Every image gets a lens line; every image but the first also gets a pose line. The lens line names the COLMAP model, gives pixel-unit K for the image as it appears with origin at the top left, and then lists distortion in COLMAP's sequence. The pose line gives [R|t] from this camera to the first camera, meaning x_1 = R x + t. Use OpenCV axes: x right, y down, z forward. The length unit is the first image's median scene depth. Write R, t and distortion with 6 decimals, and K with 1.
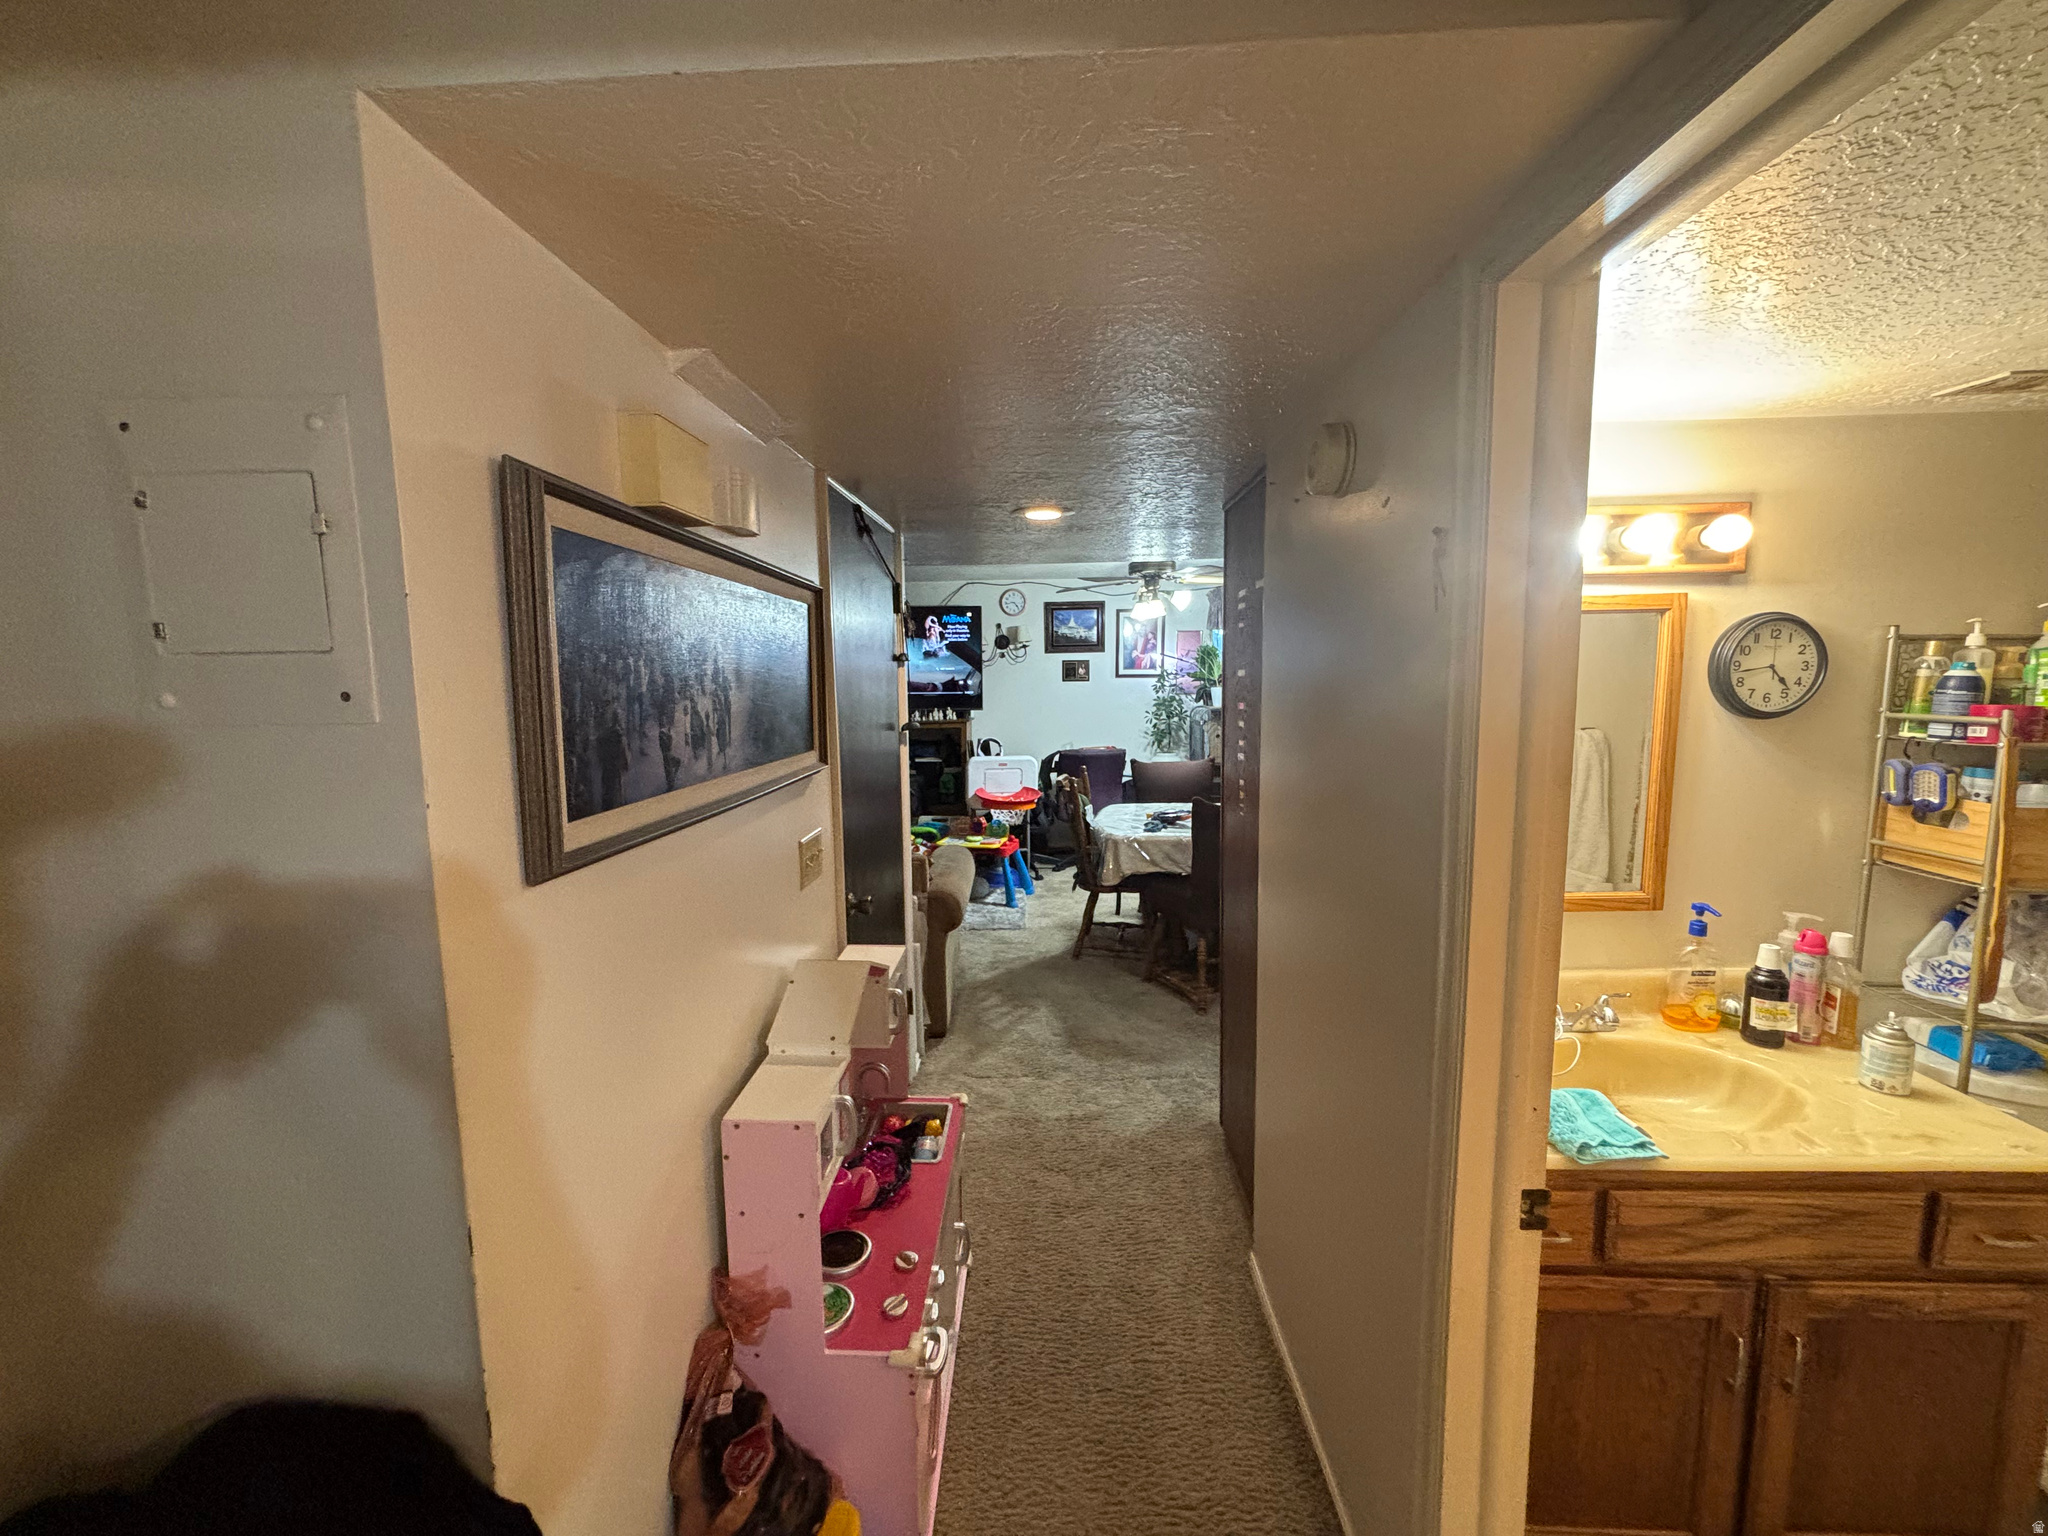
lens RADIAL K [[823.9, 0, 1016.8], [0, 823.9, 767.8], [0, 0, 1]] dist [0.006557, -0.003121]
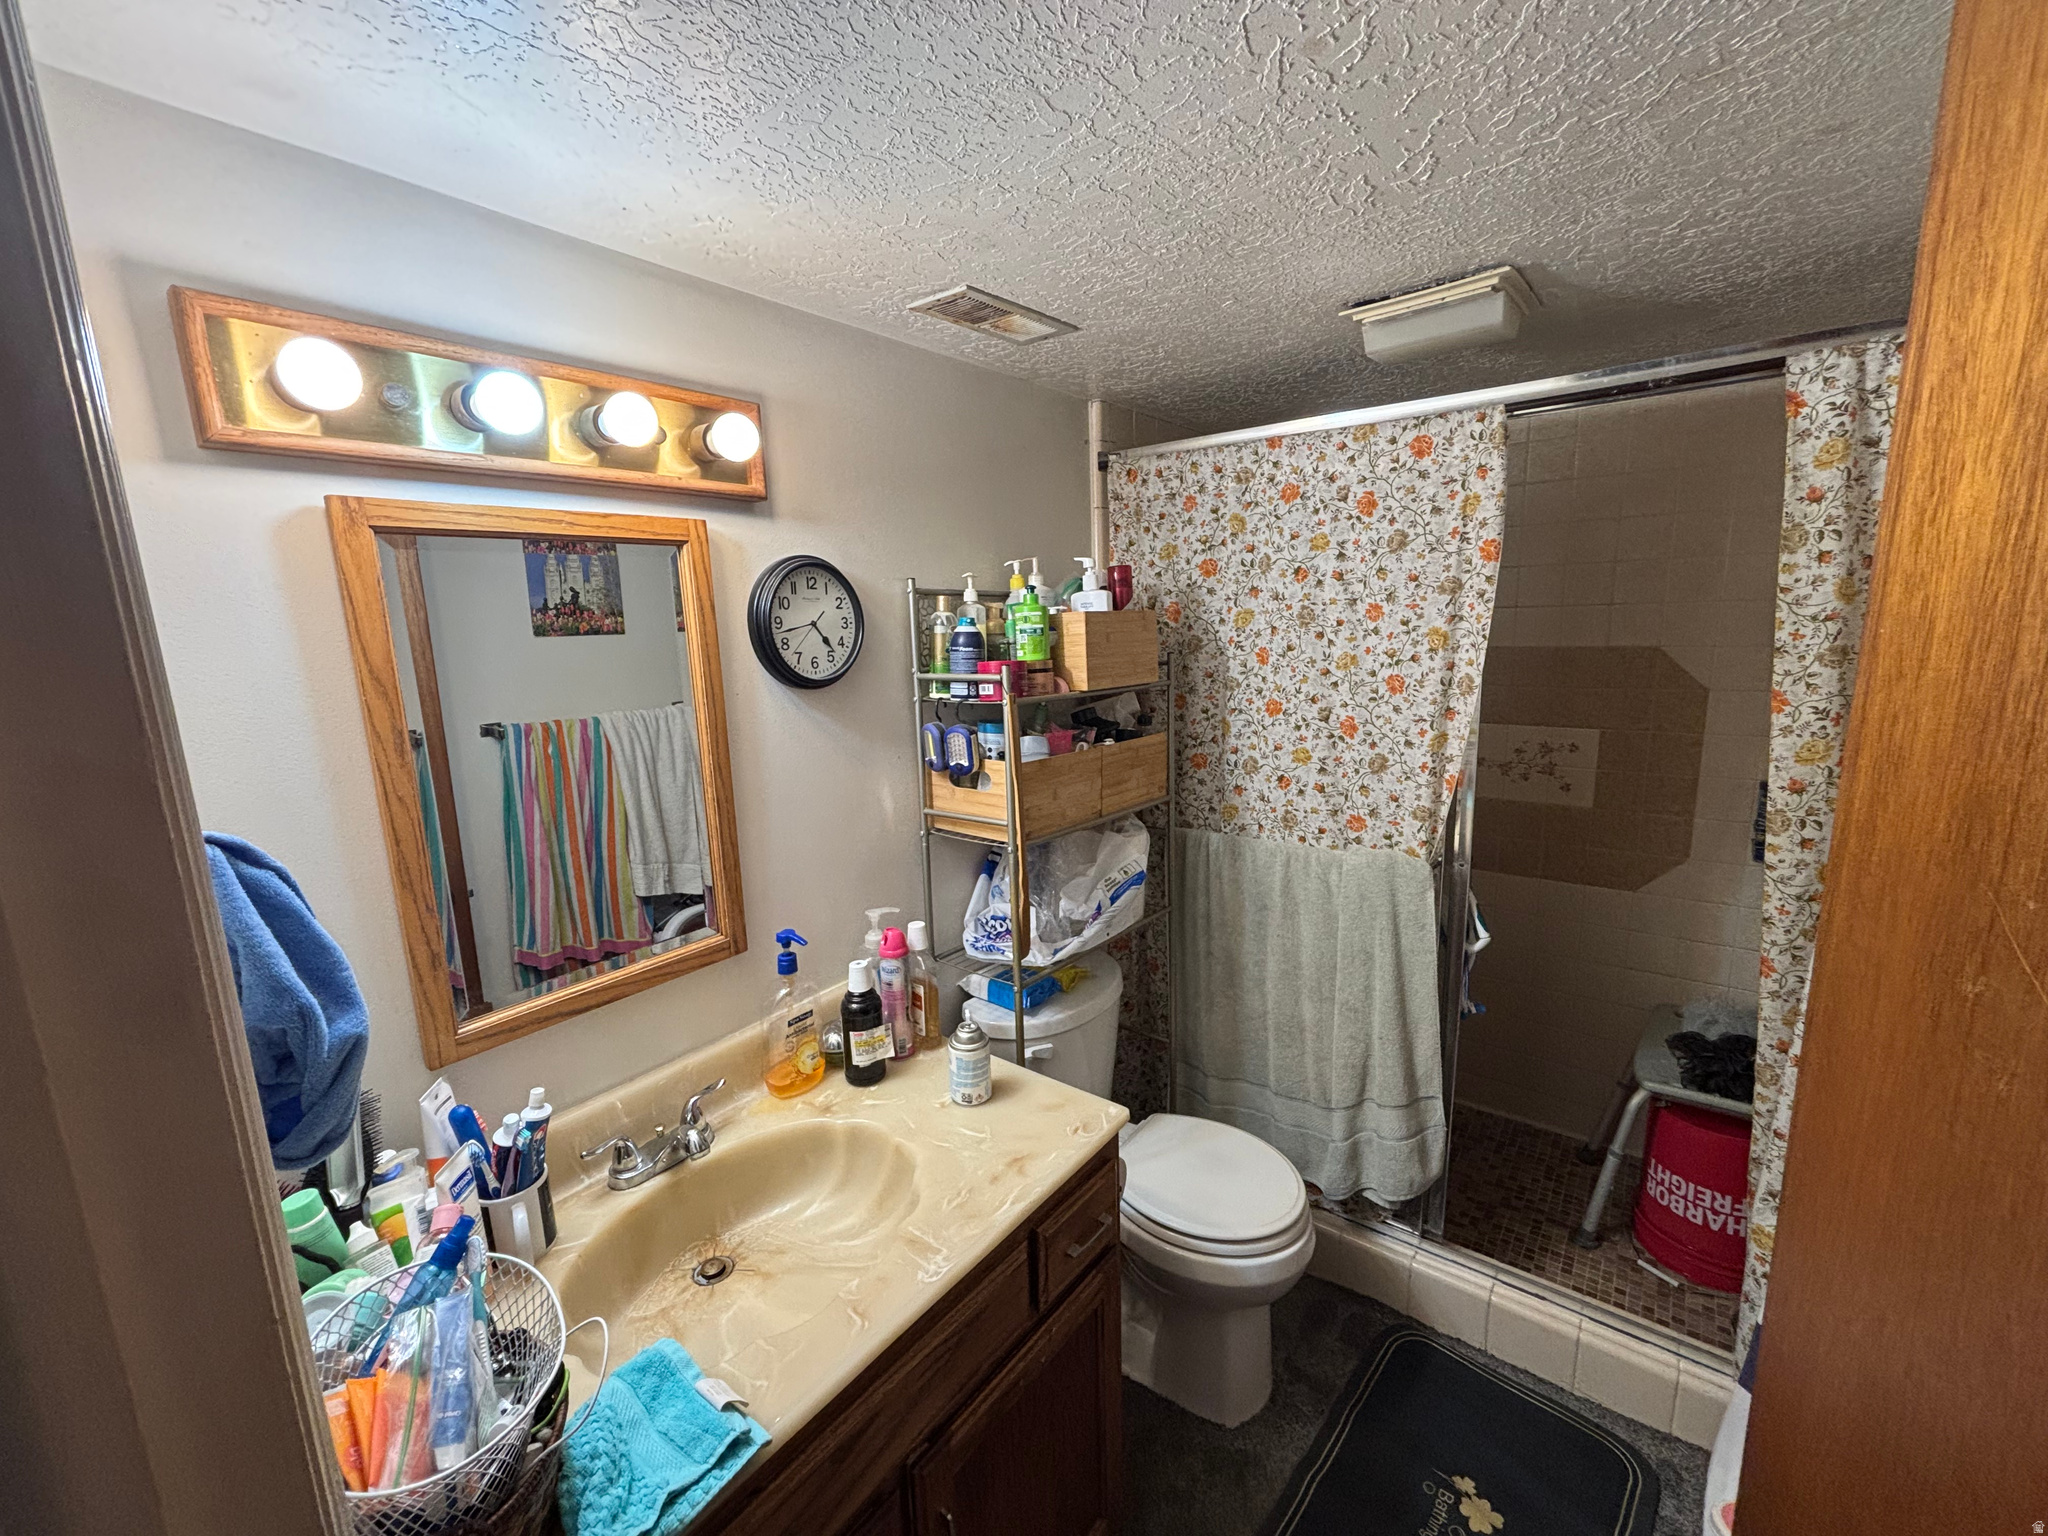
lens RADIAL K [[823.9, 0, 1025.9], [0, 823.9, 774.7], [0, 0, 1]] dist [0.006557, -0.003121]
pose [[0.582928, -0.148800, 0.798782, 0.377630], [0.117258, 0.988203, 0.098514, -0.032140], [-0.804018, 0.036237, 0.593499, 0.367928]]
